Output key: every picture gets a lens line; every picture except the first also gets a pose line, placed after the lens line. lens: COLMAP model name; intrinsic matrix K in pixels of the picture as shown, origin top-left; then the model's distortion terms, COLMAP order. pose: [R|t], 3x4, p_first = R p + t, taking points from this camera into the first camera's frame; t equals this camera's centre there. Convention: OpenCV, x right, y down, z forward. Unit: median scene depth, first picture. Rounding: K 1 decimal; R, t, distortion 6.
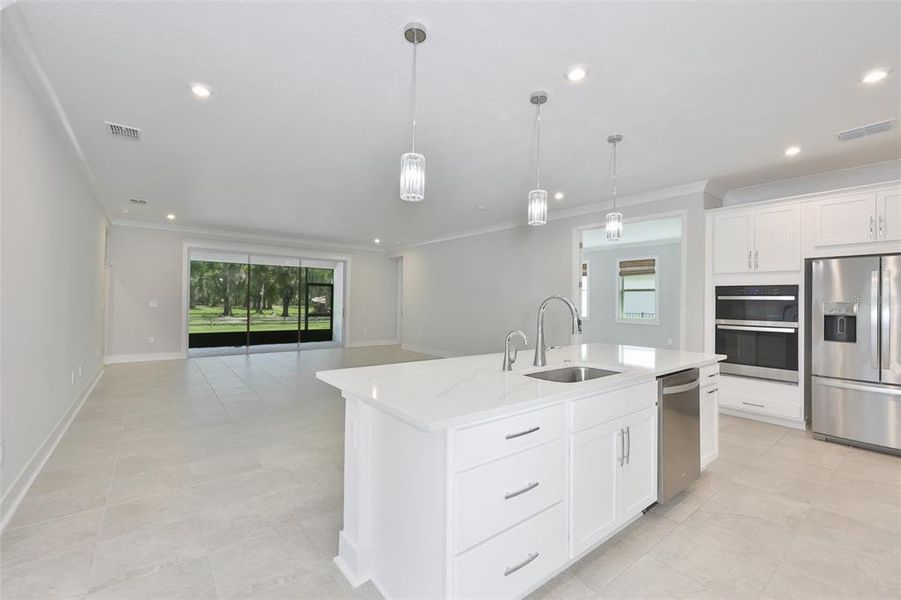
lens RADIAL K [[382.6, 0, 451.2], [0, 382.6, 298.1], [0, 0, 1]] dist [0.001812, -0.000137]
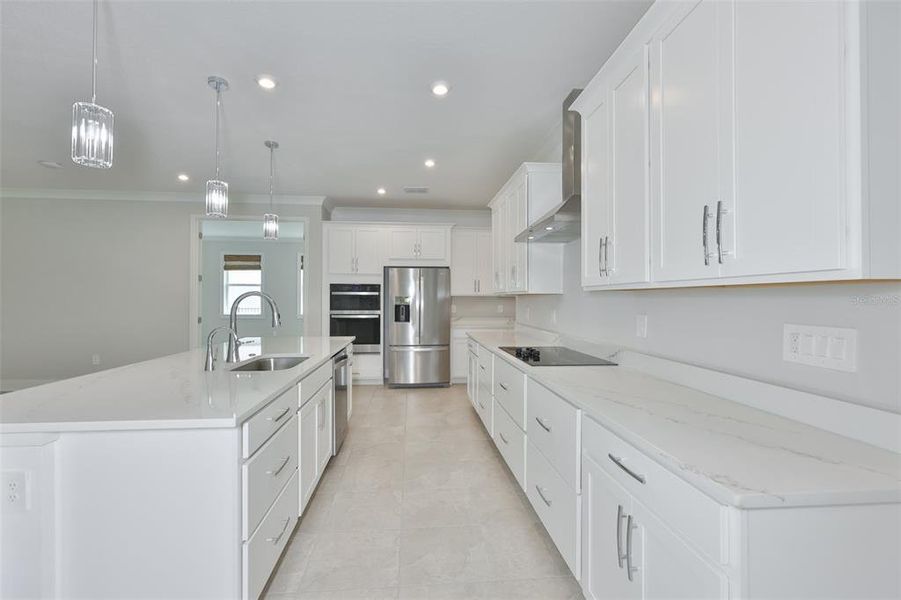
lens RADIAL K [[382.6, 0, 449.1], [0, 382.6, 298.6], [0, 0, 1]] dist [0.001812, -0.000137]
pose [[0.554311, -0.008190, 0.832269, -0.143263], [-0.004864, 0.999903, 0.013079, -0.001231], [-0.832295, -0.011298, 0.554218, -0.008125]]
